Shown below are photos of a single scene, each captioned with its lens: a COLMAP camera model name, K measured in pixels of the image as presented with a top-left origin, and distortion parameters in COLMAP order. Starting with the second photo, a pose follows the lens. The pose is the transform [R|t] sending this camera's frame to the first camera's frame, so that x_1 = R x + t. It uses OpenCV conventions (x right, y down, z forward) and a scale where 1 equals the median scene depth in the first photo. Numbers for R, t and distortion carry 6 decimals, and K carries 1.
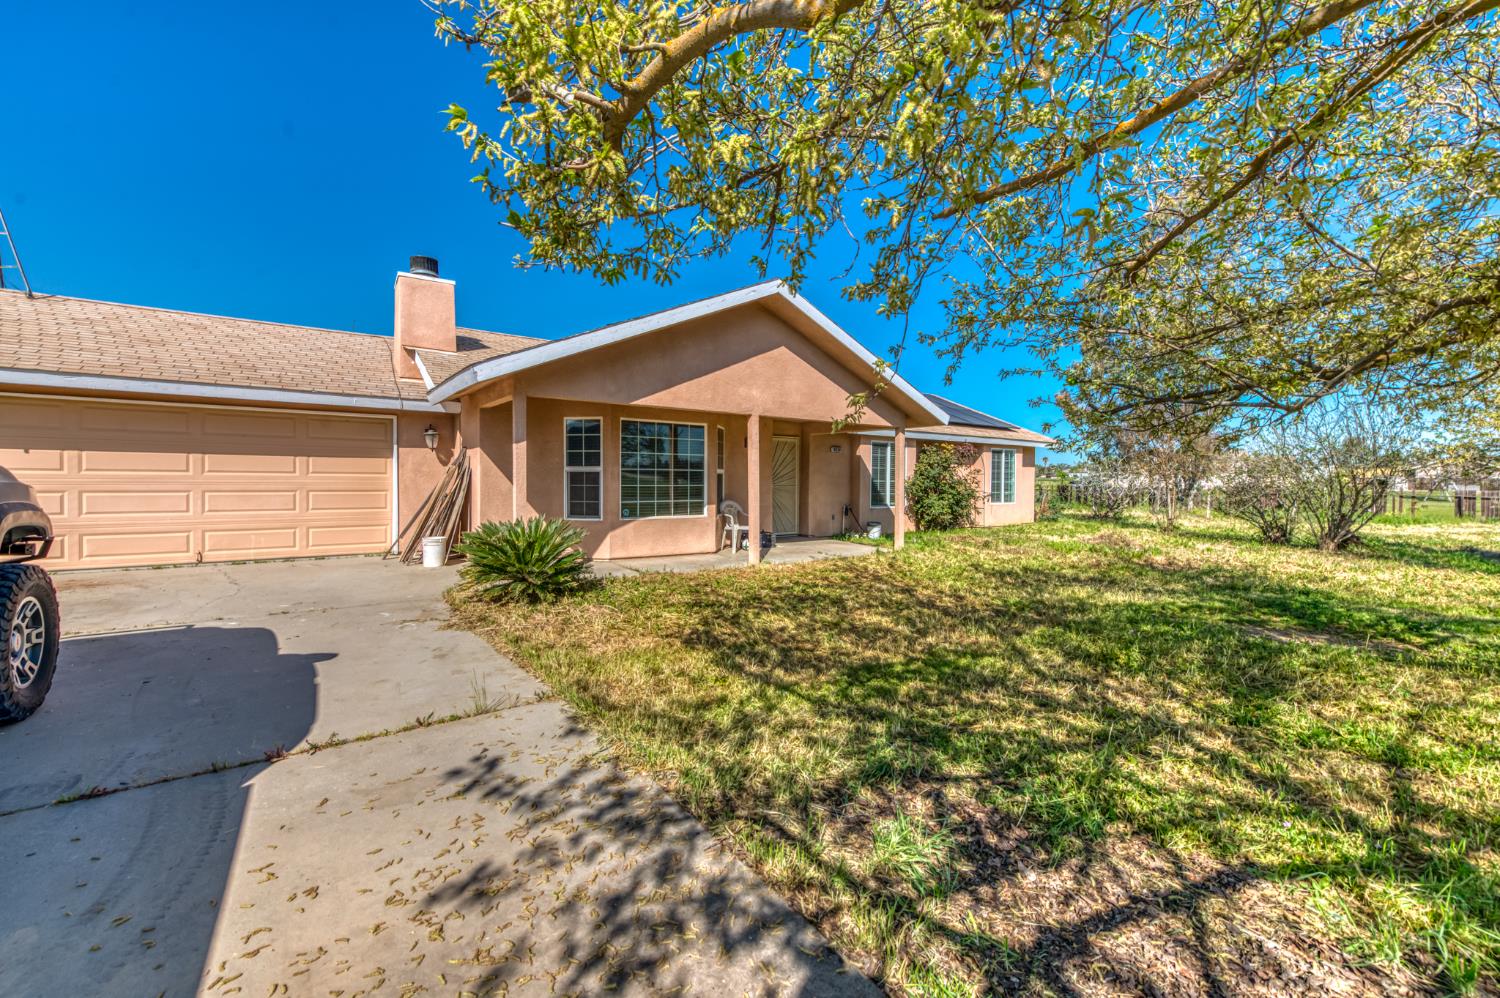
lens RADIAL K [[602.9, 0, 745.3], [0, 602.9, 482.2], [0, 0, 1]] dist [-0.001989, -0.000376]
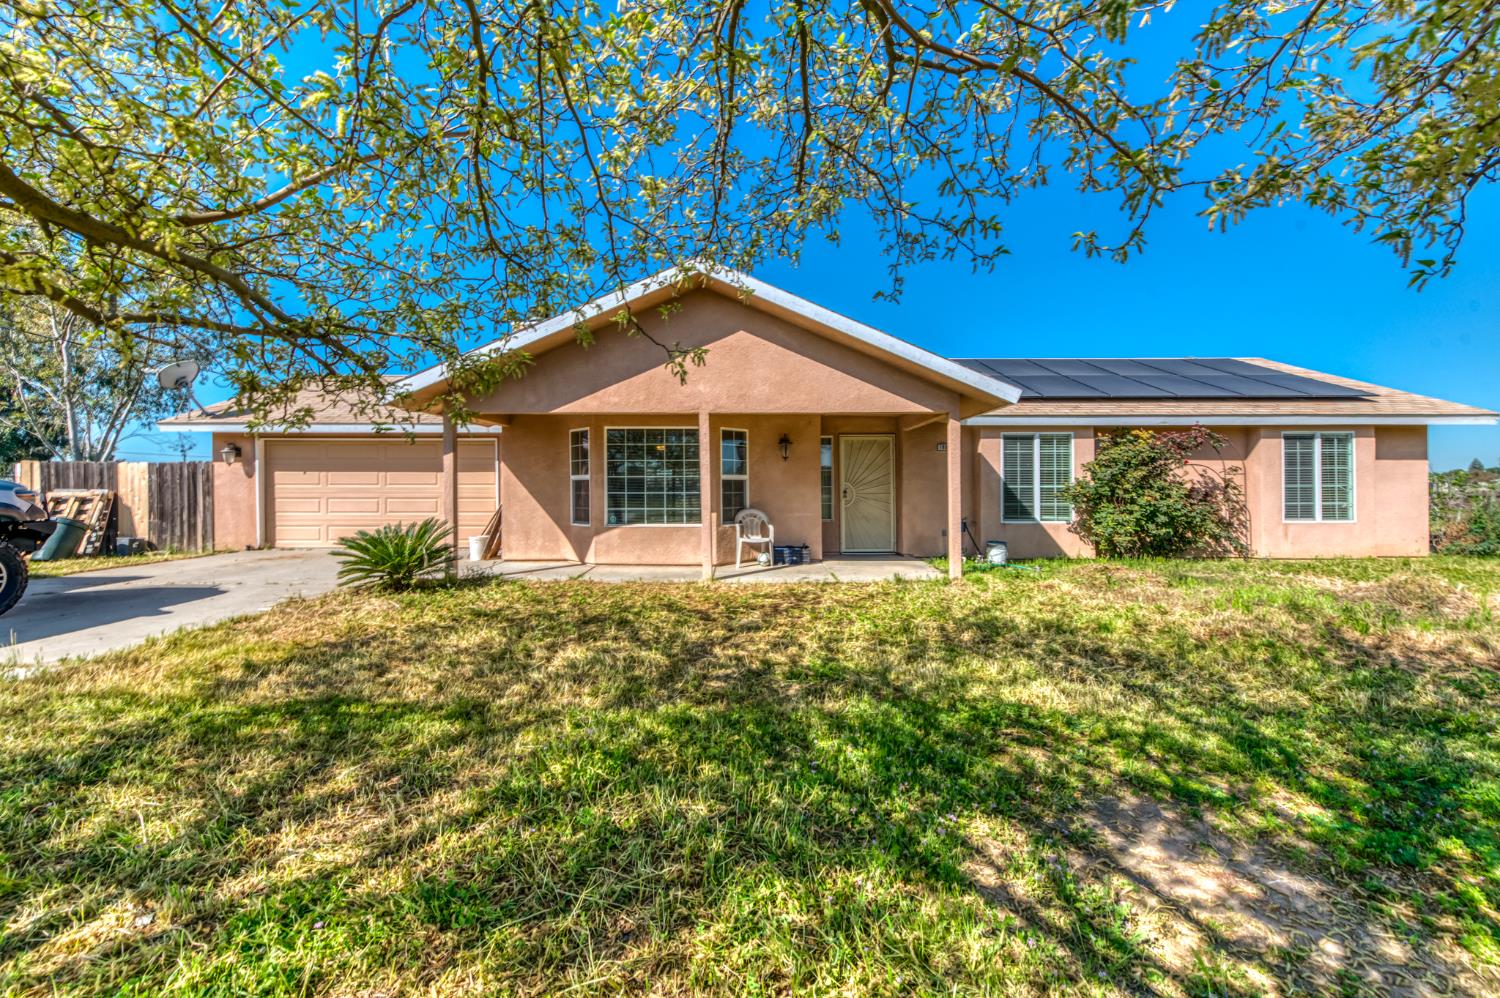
lens RADIAL K [[602.9, 0, 745.3], [0, 602.9, 482.2], [0, 0, 1]] dist [-0.001989, -0.000376]
pose [[0.815597, -0.014353, -0.578443, 0.491252], [0.005081, 0.999831, -0.017646, 0.005681], [0.578599, 0.011453, 0.815532, 0.266847]]
